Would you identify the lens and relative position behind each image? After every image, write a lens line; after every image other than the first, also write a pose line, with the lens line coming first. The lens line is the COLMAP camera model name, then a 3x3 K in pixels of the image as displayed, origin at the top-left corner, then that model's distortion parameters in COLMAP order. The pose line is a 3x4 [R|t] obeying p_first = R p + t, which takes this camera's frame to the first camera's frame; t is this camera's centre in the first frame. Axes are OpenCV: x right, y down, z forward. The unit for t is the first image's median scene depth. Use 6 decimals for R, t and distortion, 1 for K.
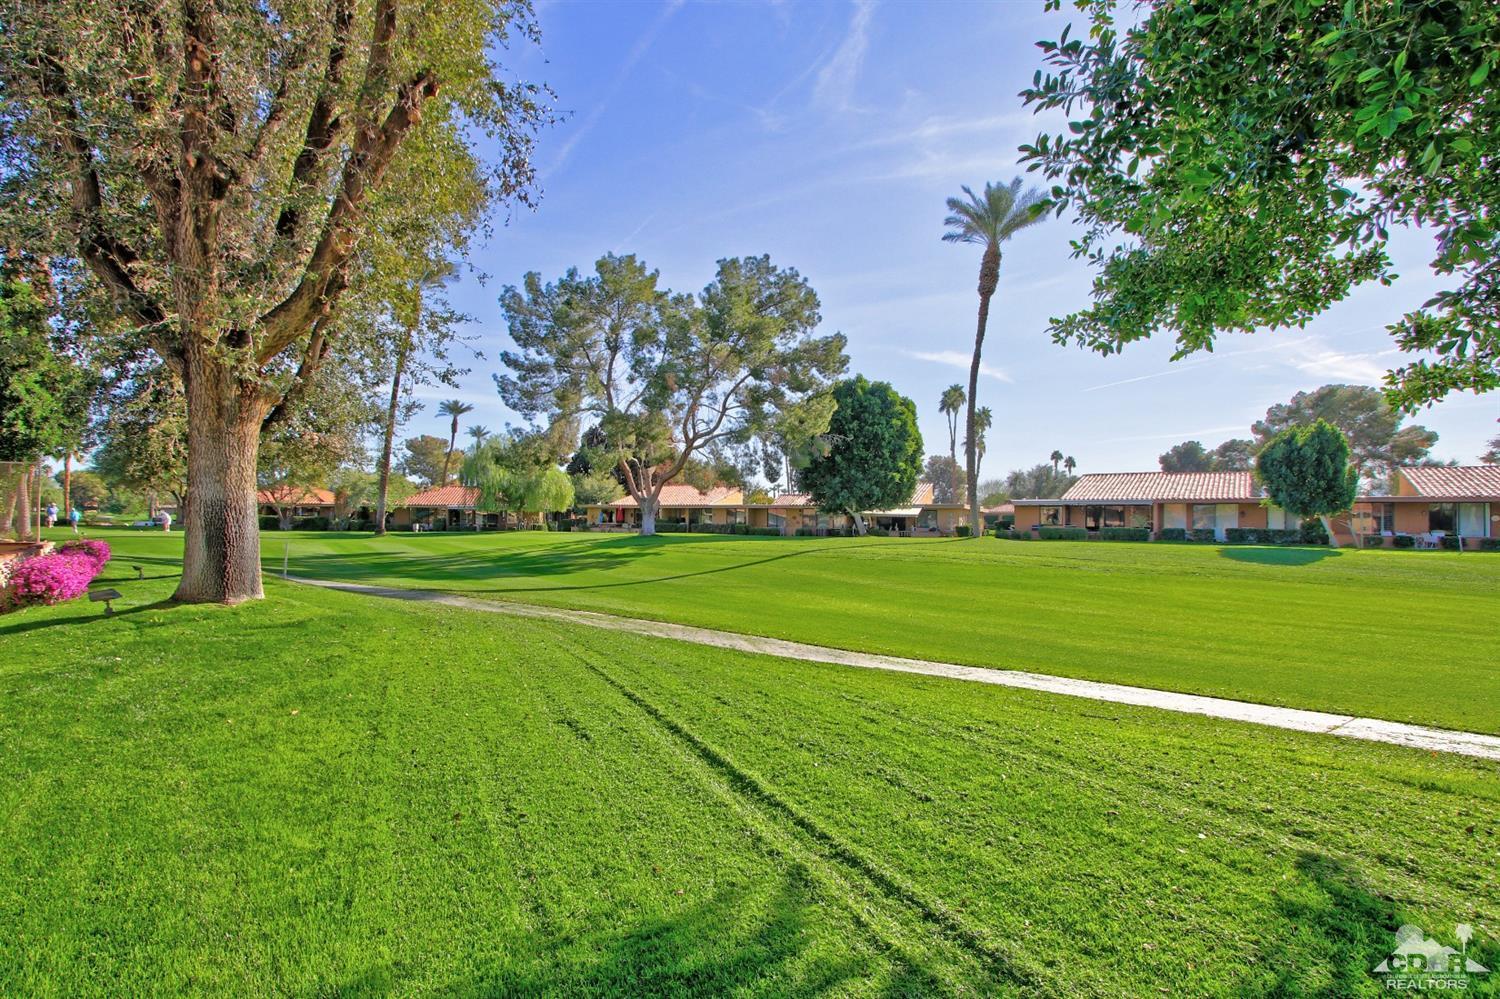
lens RADIAL K [[717.8, 0, 733.9], [0, 717.8, 512.6], [0, 0, 1]] dist [-0.026496, 0.009358]
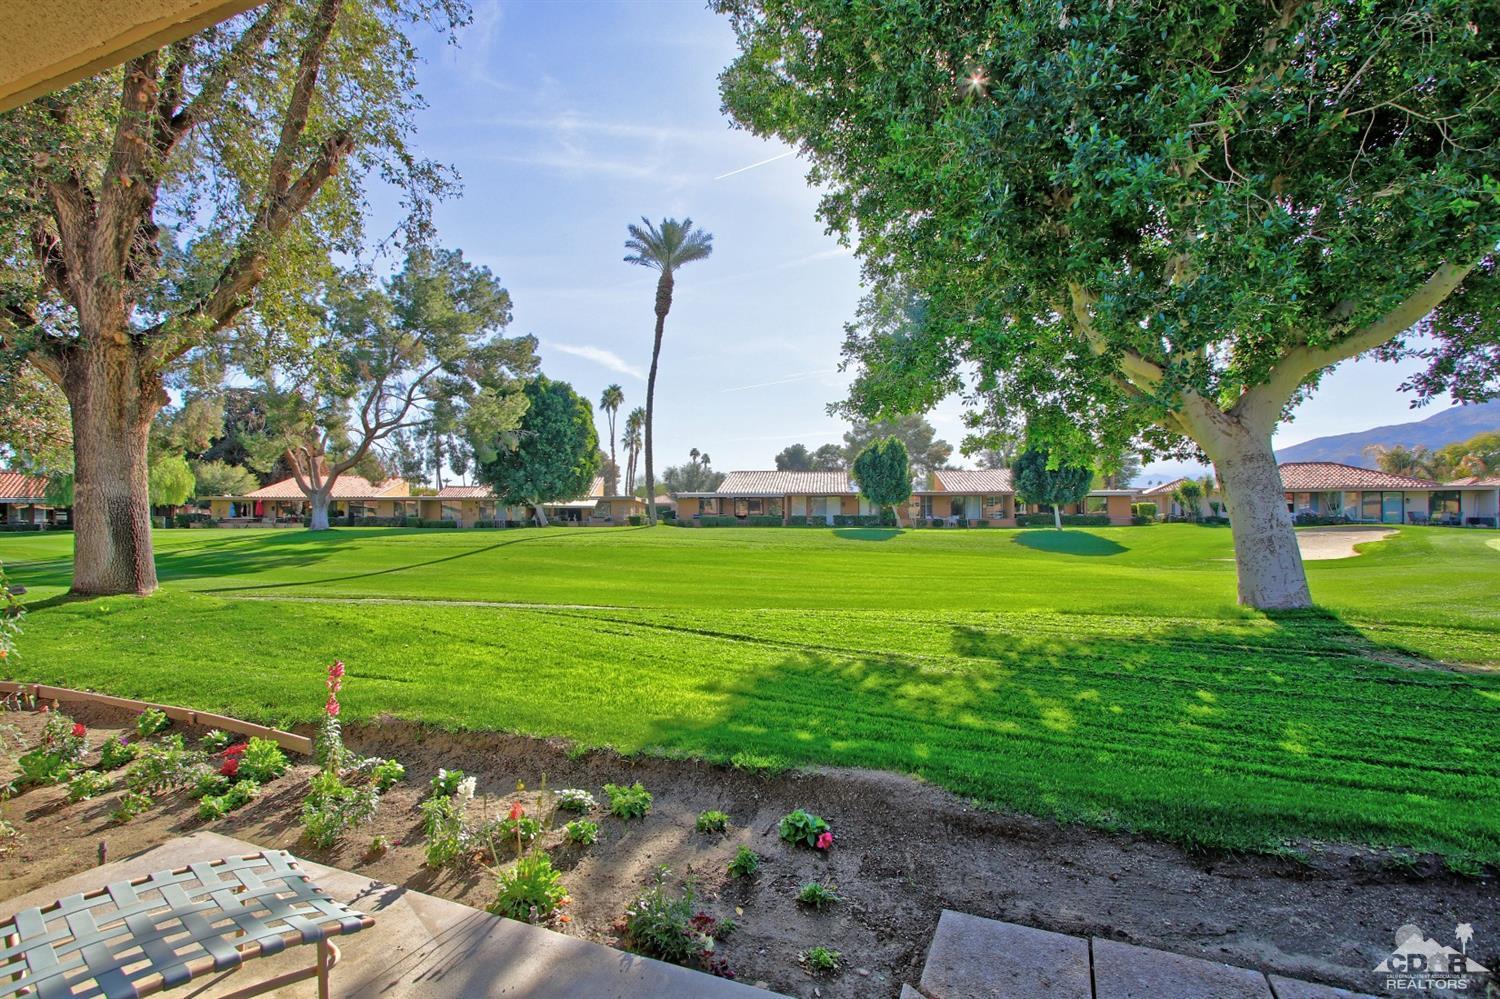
lens RADIAL K [[712.6, 0, 741.9], [0, 712.6, 509.6], [0, 0, 1]] dist [-0.025687, 0.007657]
pose [[0.877537, -0.008289, 0.479437, -0.079096], [0.004453, 0.999948, 0.009138, -0.000820], [-0.479488, -0.005884, 0.877528, -0.065309]]
